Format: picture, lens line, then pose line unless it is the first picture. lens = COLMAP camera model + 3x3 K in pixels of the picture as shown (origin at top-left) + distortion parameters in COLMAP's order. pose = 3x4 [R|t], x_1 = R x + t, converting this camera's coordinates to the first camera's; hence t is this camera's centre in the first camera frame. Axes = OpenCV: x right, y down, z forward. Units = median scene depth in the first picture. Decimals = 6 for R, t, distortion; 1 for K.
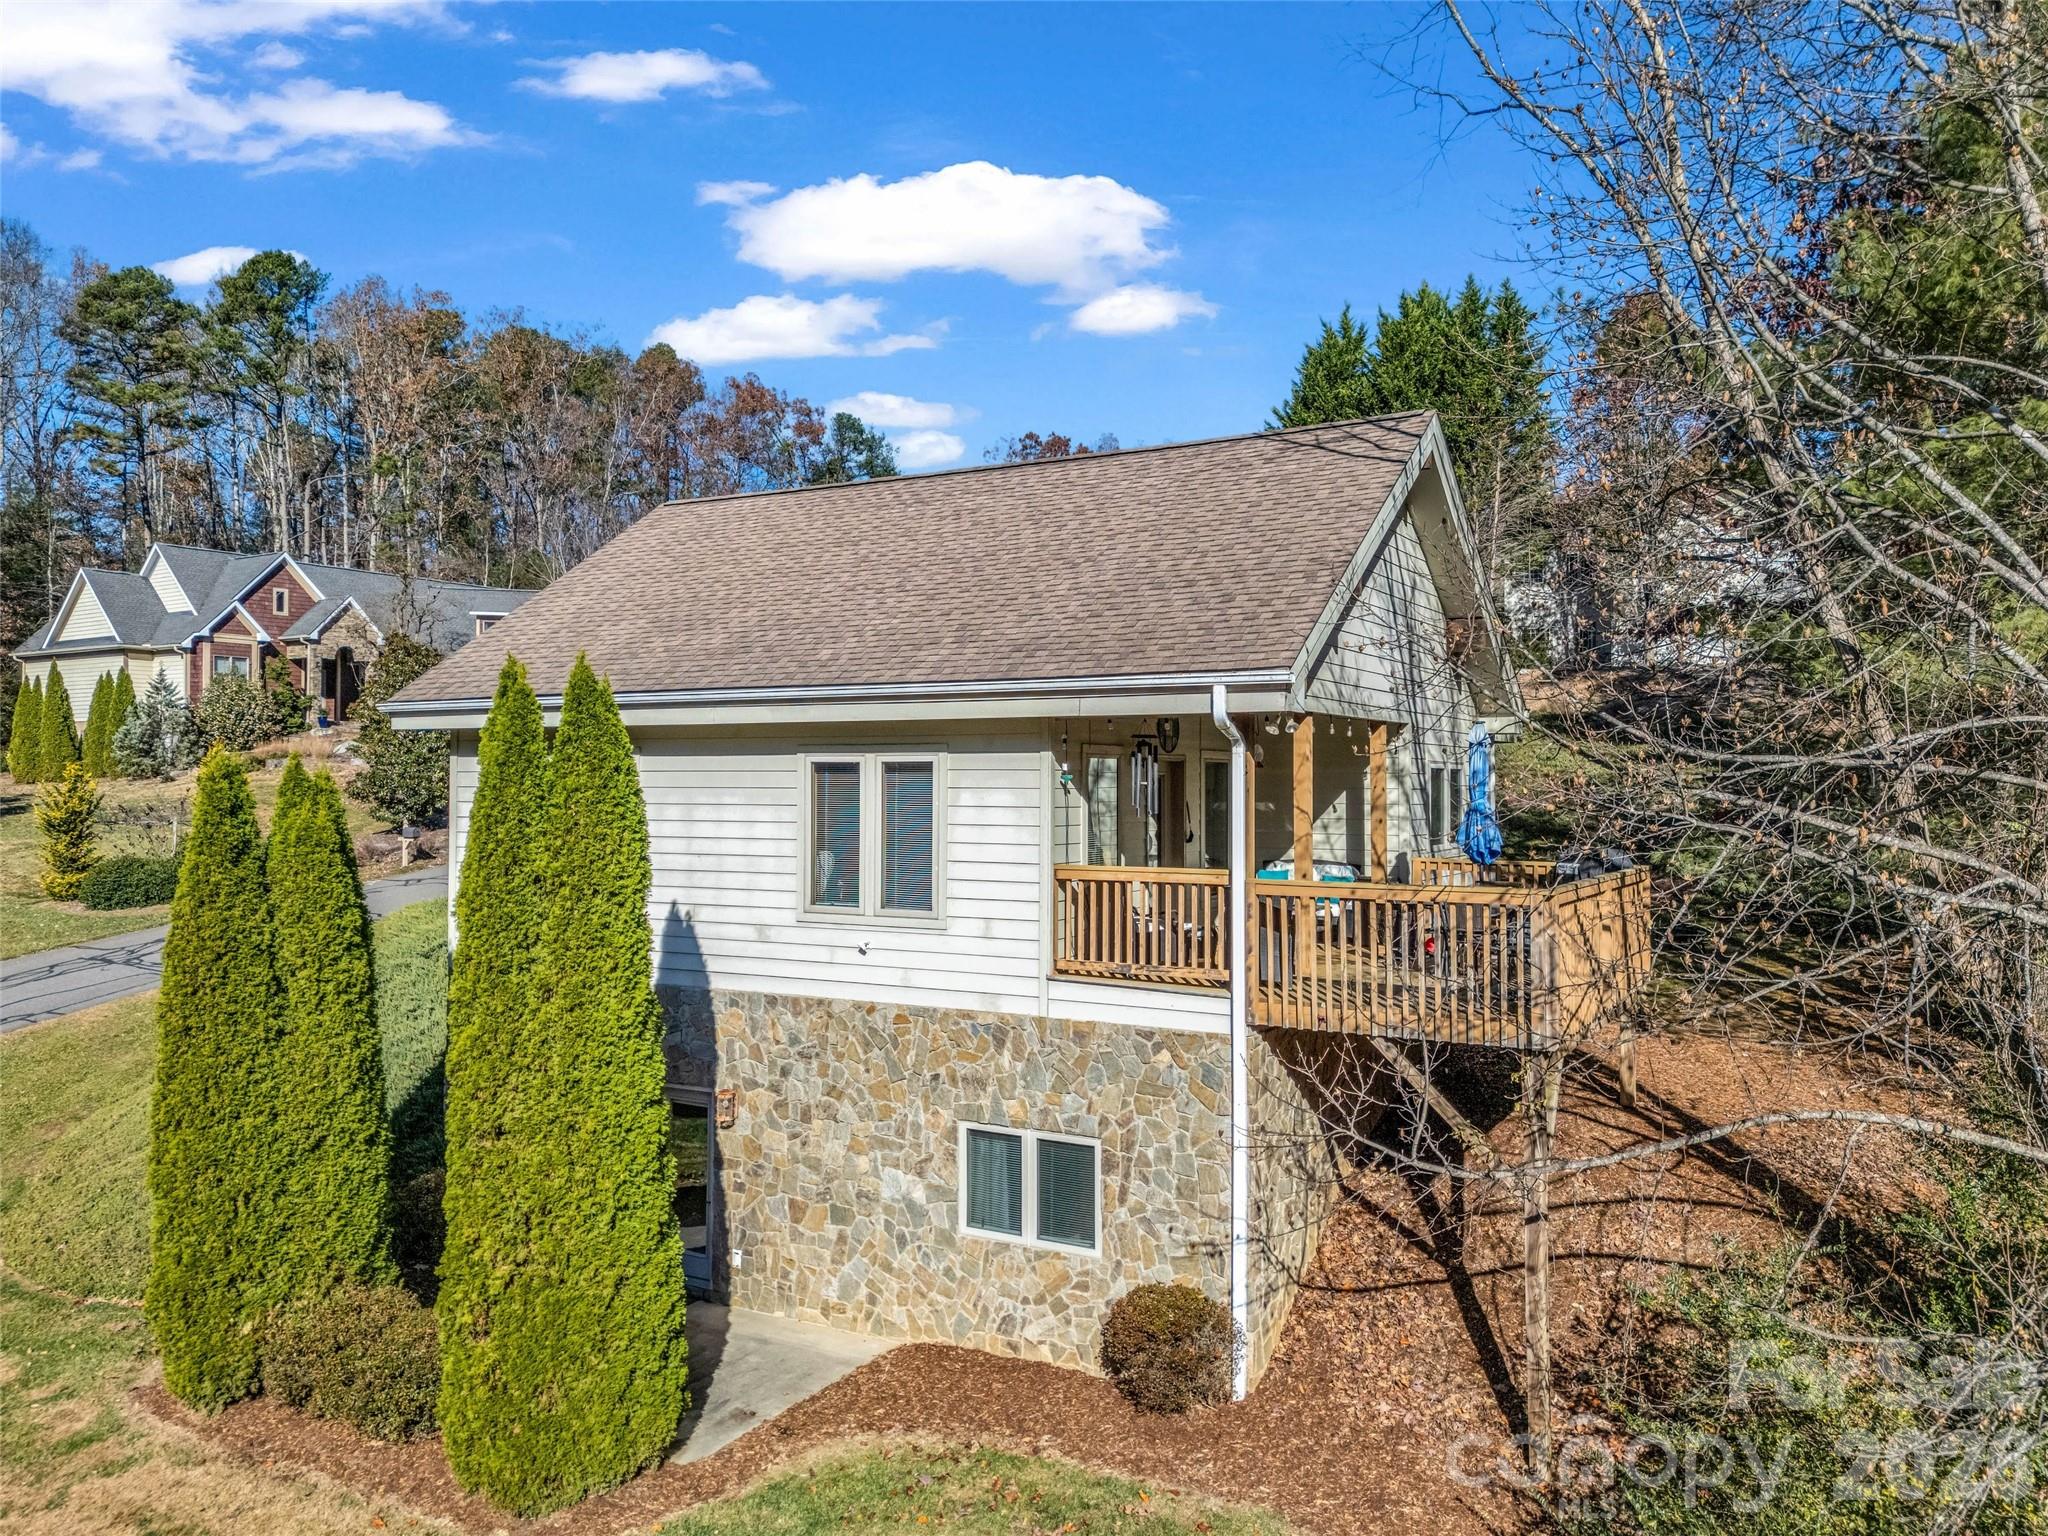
lens RADIAL K [[1521.1, 0, 1027.6], [0, 1521.1, 762.7], [0, 0, 1]] dist [0.054347, -0.039543]
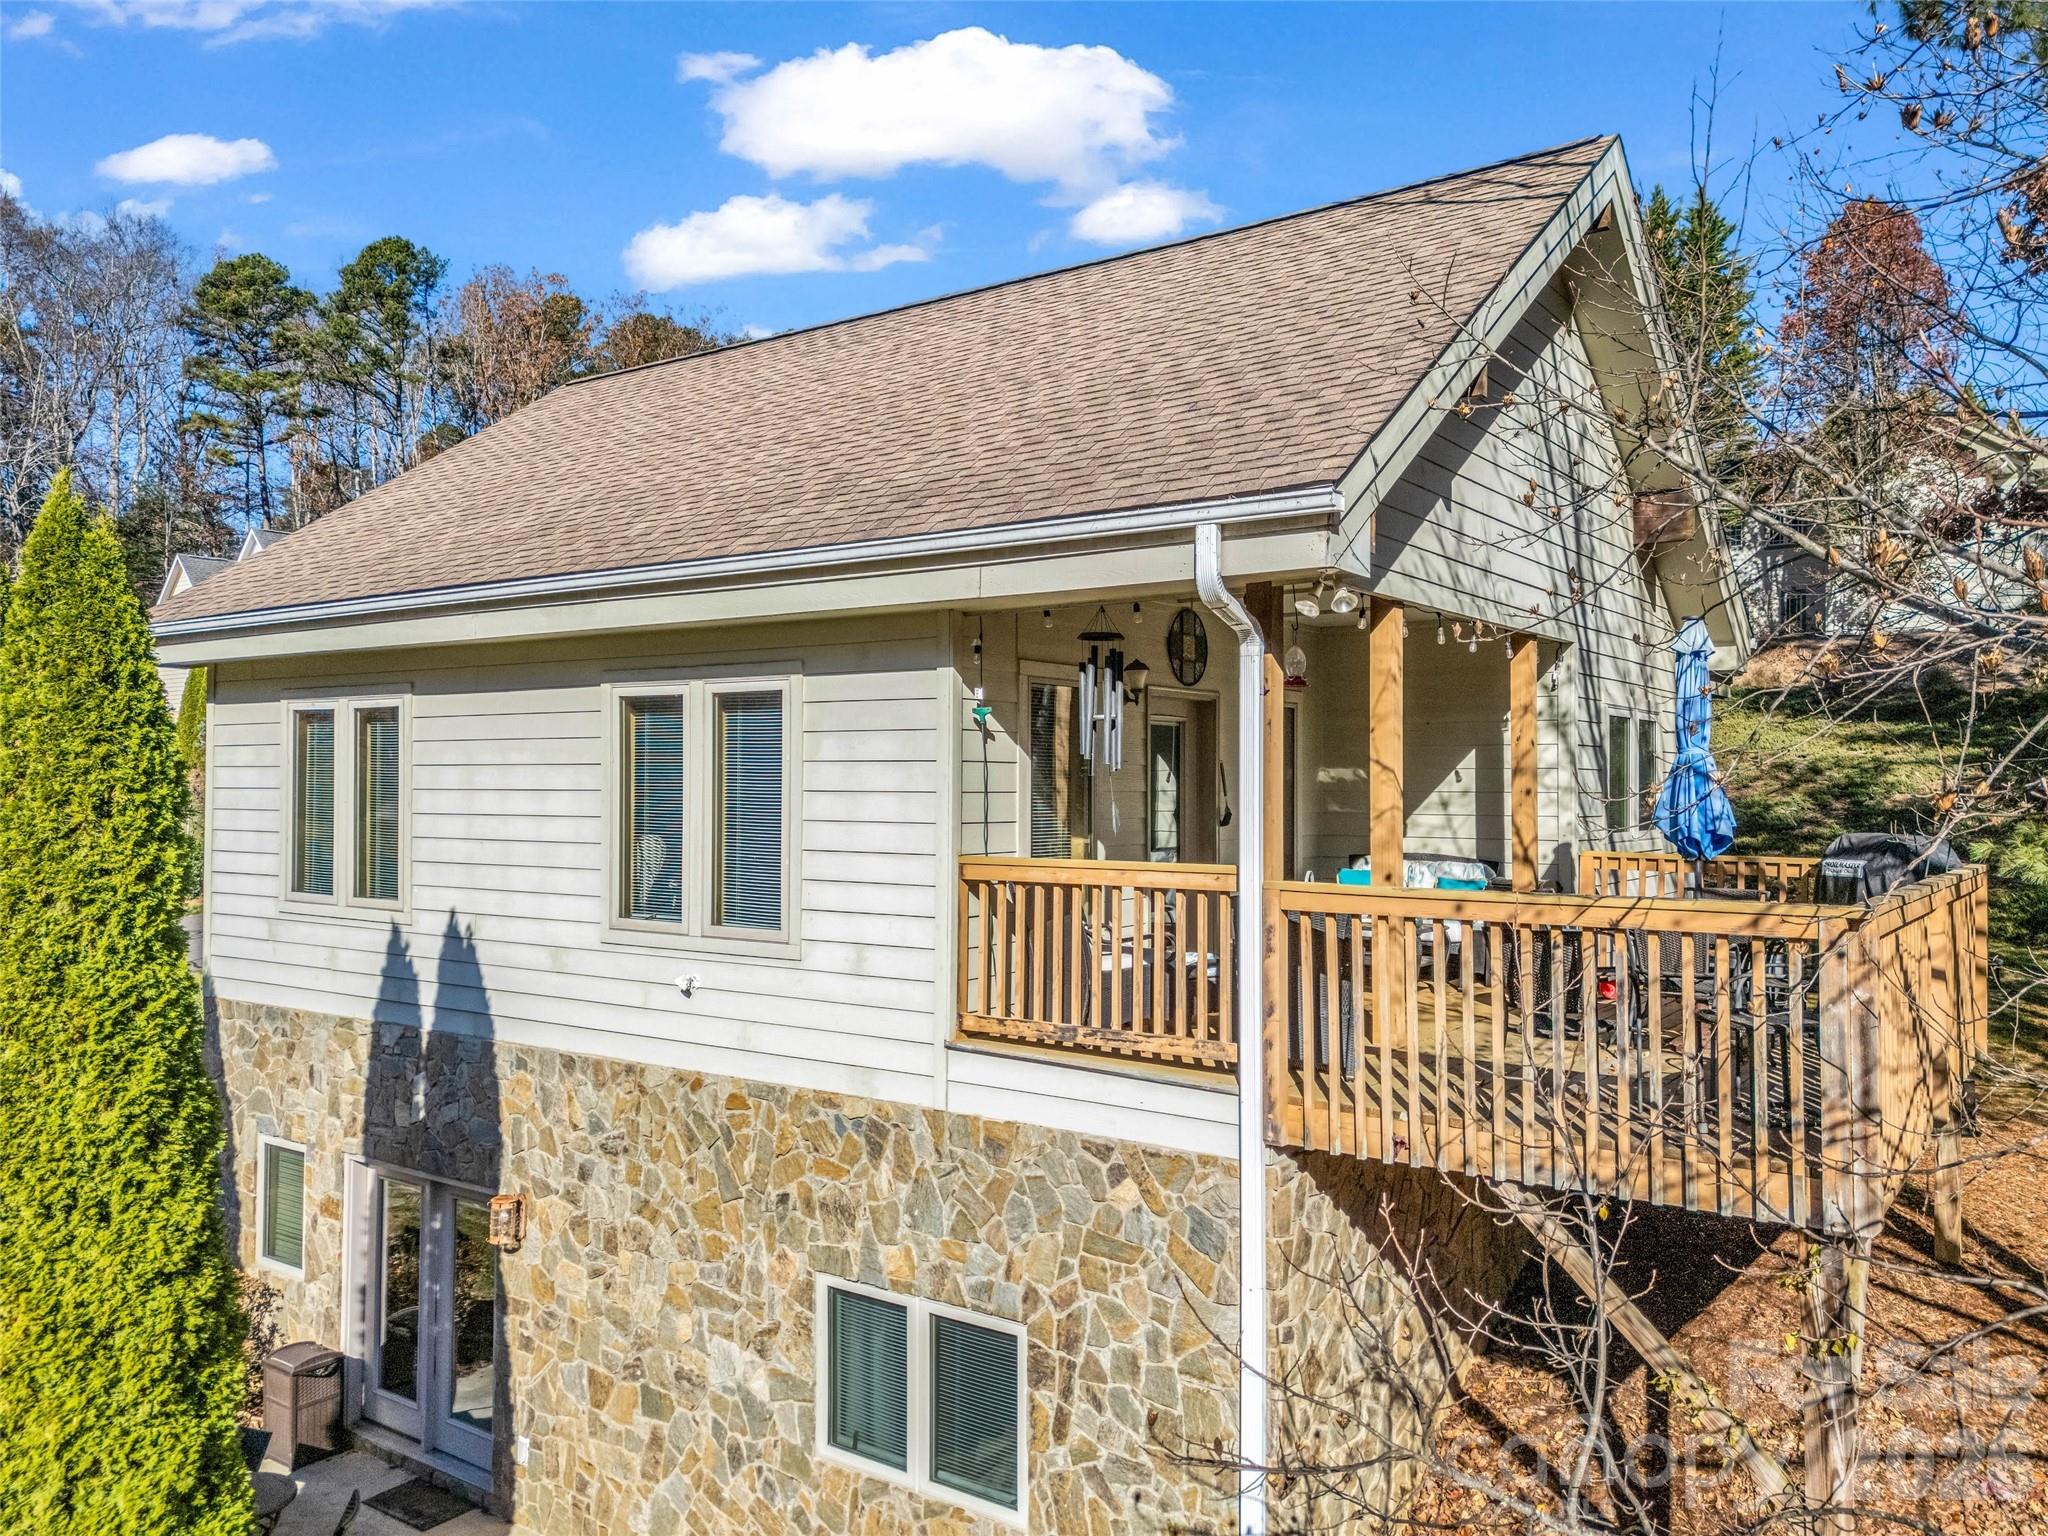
lens RADIAL K [[1521.1, 0, 1028.8], [0, 1521.1, 770.5], [0, 0, 1]] dist [0.054347, -0.039543]
pose [[0.994688, -0.000537, -0.102938, 0.101926], [0.001008, 0.999989, 0.004525, 0.029362], [0.102934, -0.004604, 0.994678, 0.388249]]
